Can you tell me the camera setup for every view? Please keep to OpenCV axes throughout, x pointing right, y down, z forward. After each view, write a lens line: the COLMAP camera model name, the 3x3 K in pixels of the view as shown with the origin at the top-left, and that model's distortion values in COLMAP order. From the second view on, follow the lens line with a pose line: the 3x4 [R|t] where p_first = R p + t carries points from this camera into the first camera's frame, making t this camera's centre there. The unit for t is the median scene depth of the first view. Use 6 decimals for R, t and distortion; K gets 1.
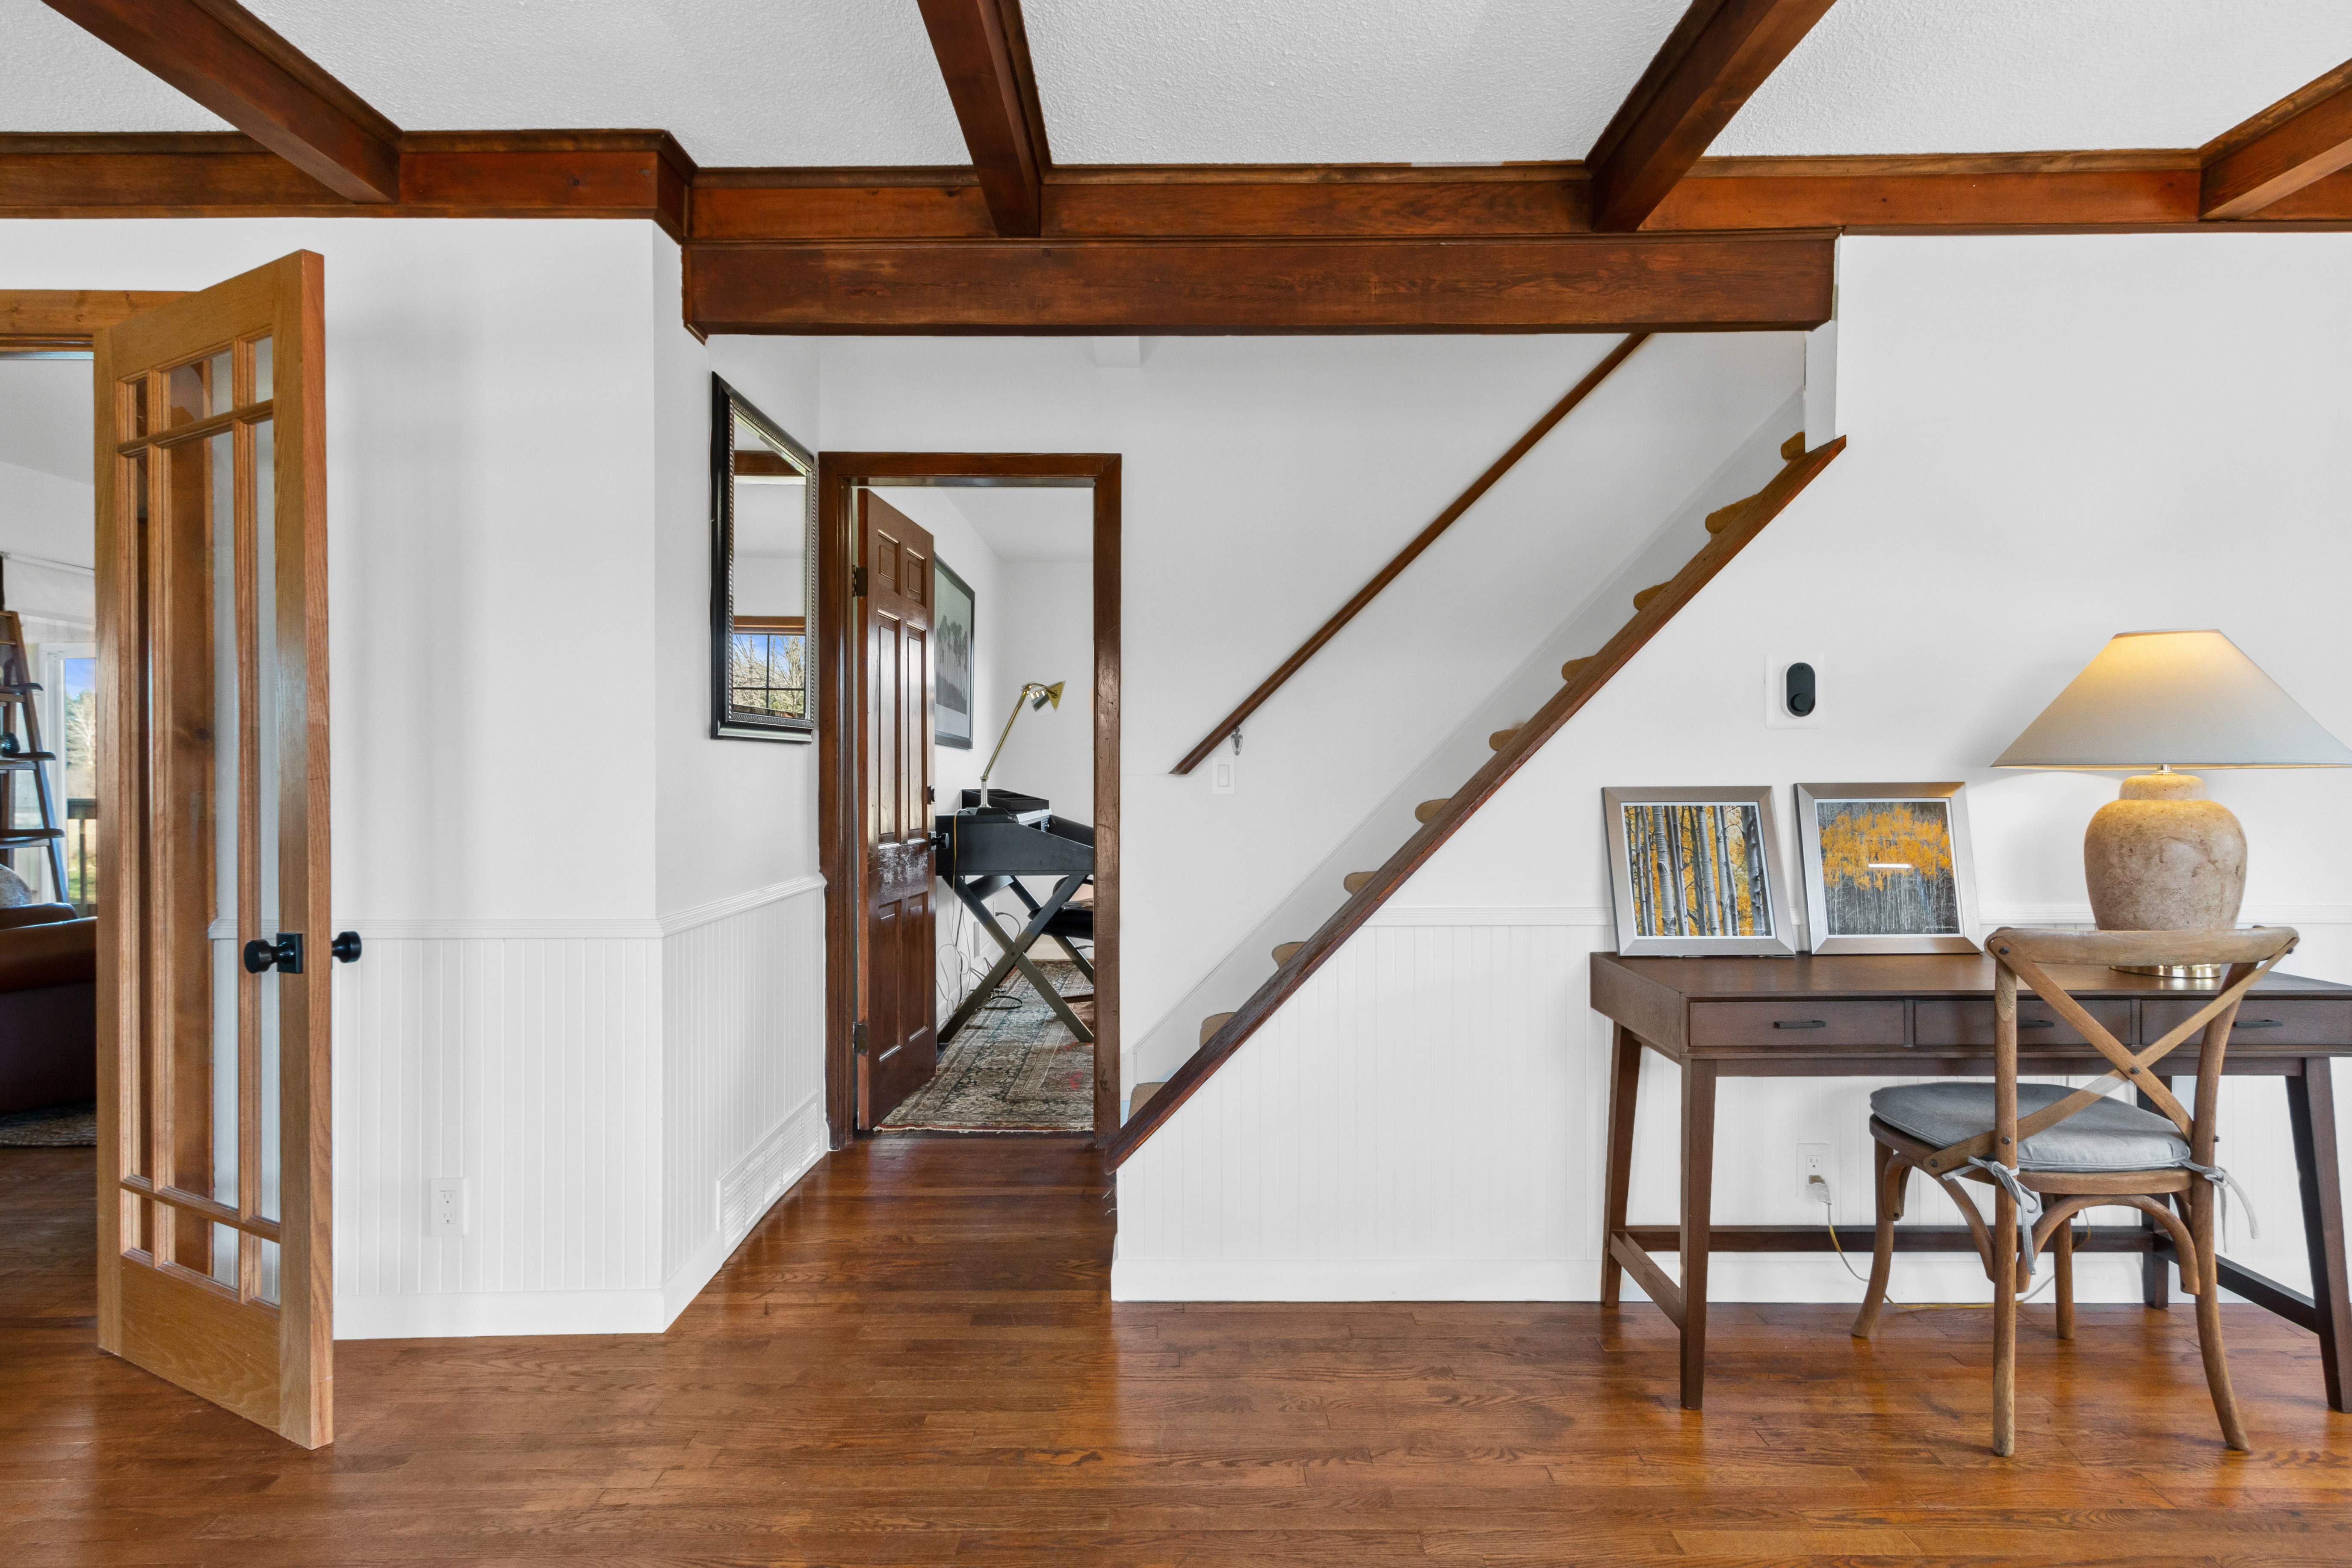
lens RADIAL K [[1084.7, 0, 1176.1], [0, 1084.7, 779.9], [0, 0, 1]] dist [0.006167, -0.000735]
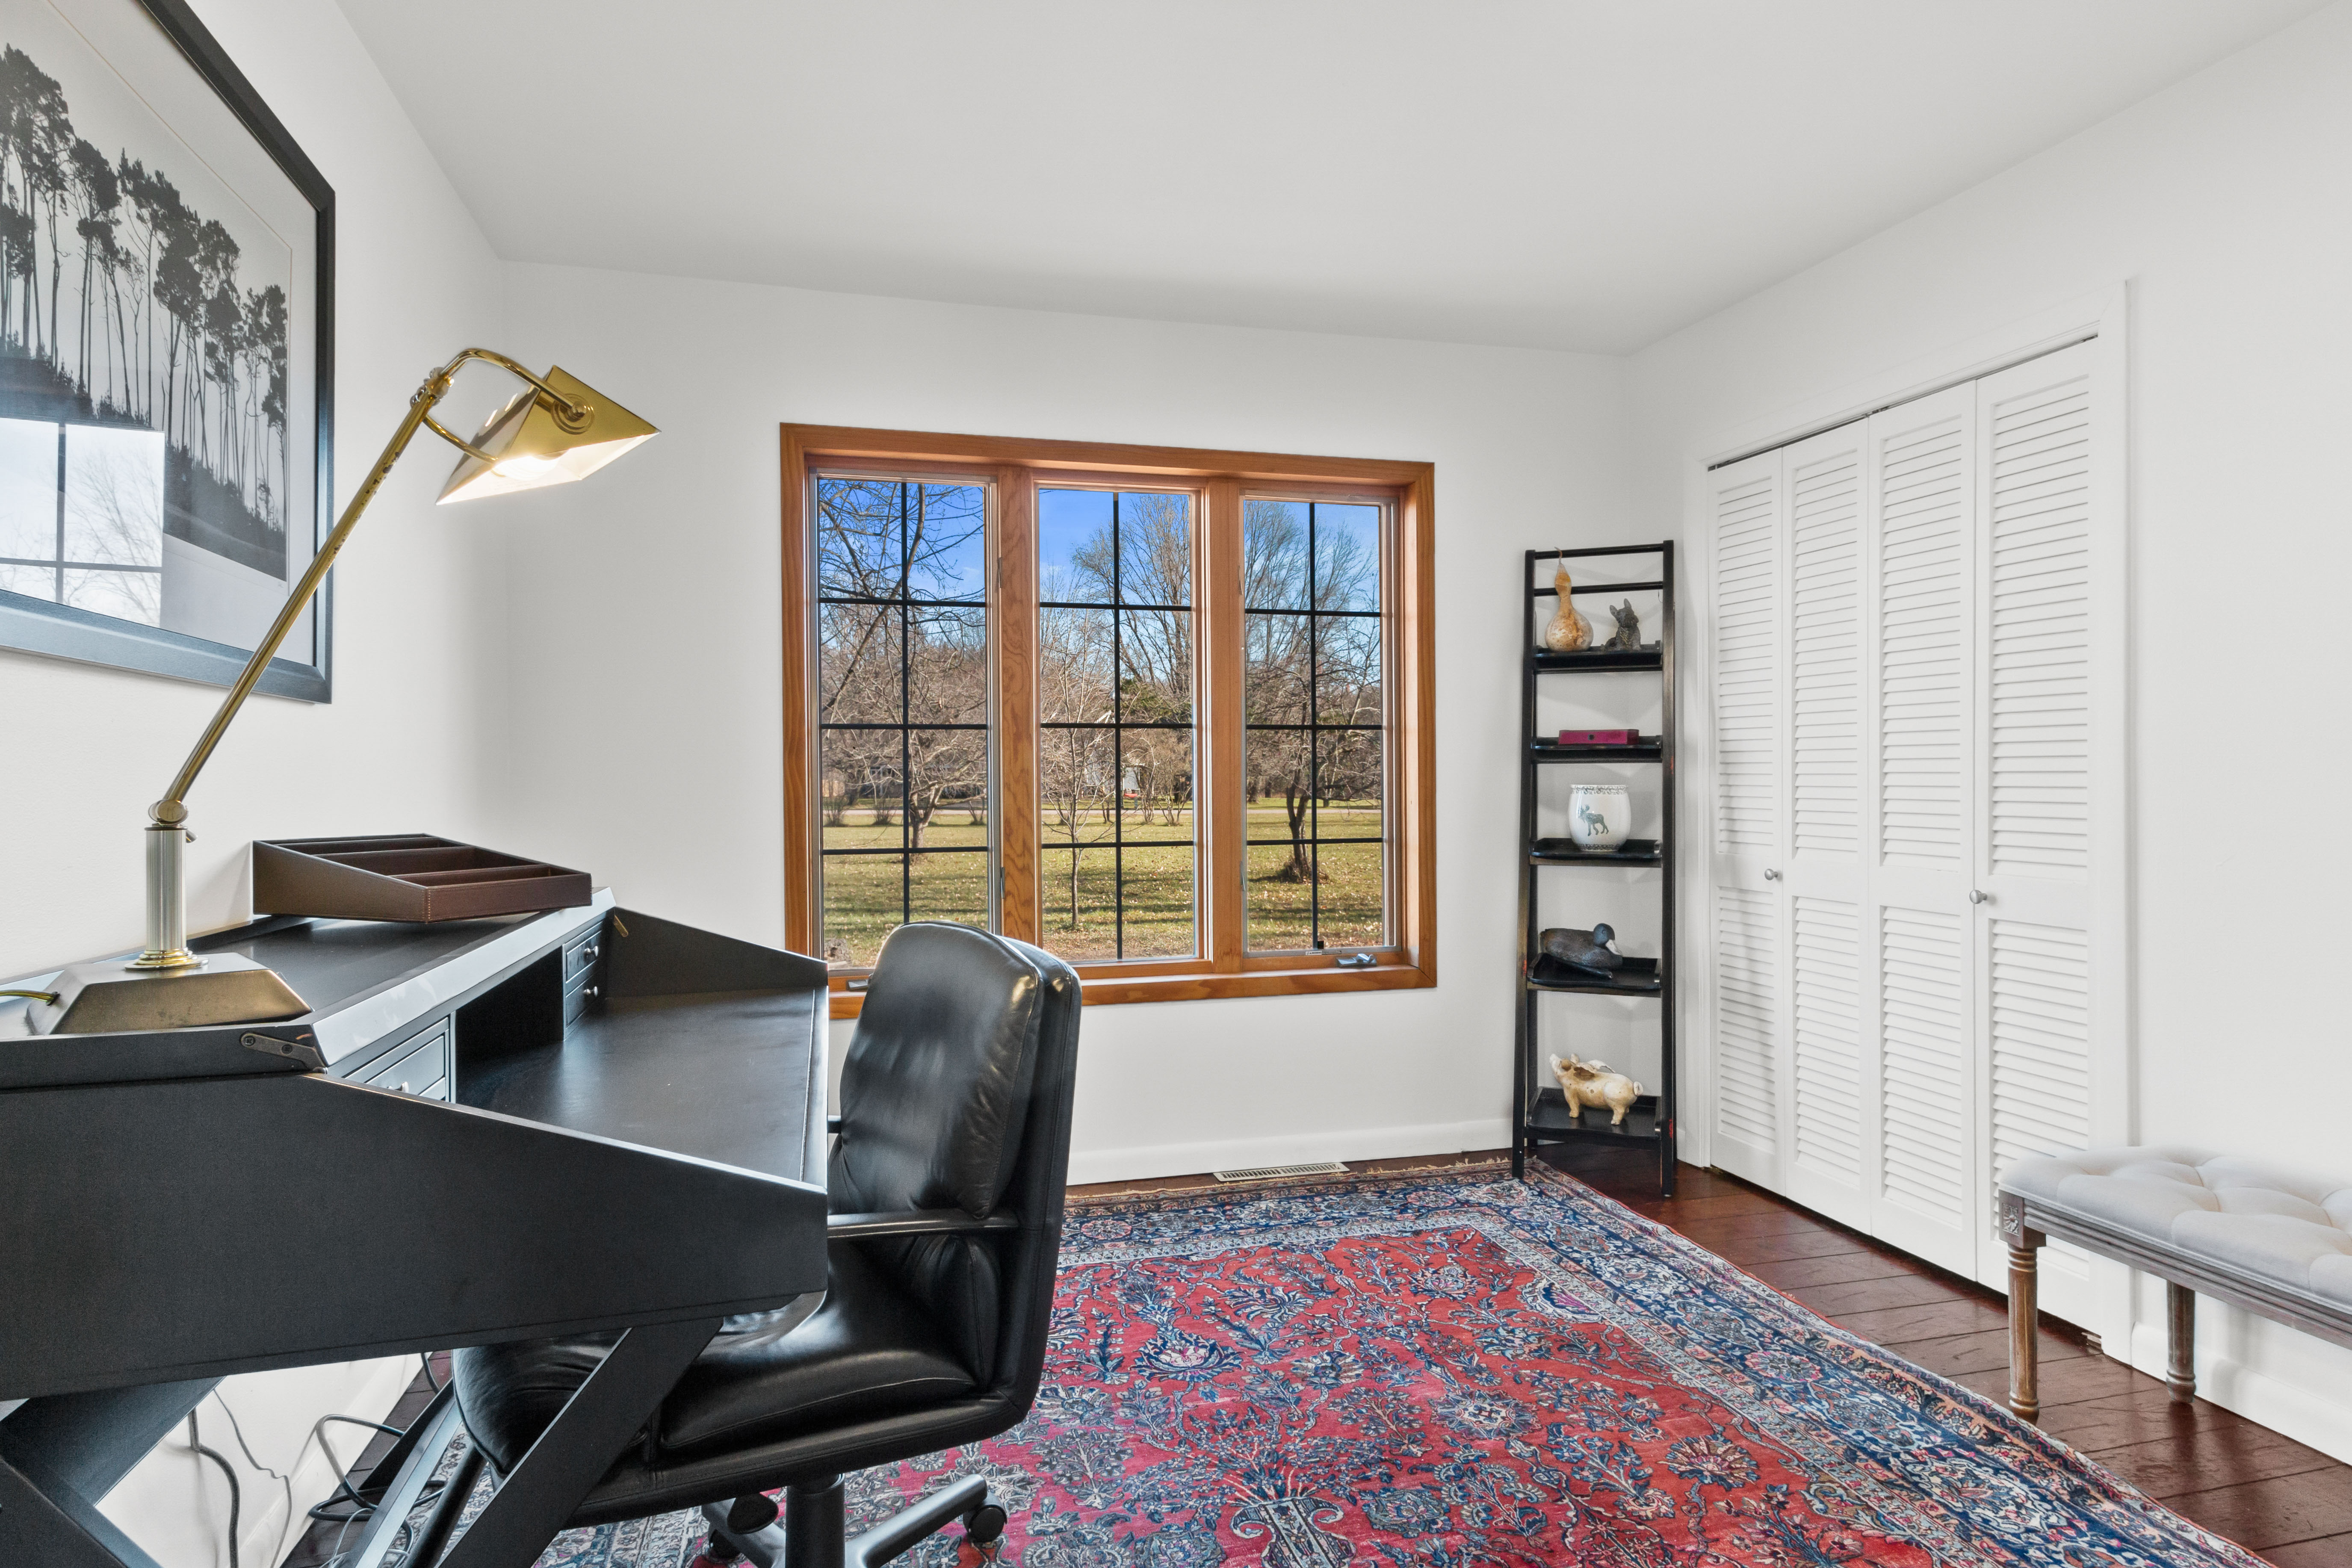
lens RADIAL K [[1084.7, 0, 1175.2], [0, 1084.7, 780.3], [0, 0, 1]] dist [0.006167, -0.000735]
pose [[0.954201, 0.003313, 0.299147, -0.052587], [-0.001329, 0.999976, -0.006833, -0.005234], [-0.299162, 0.006122, 0.954183, 0.647446]]
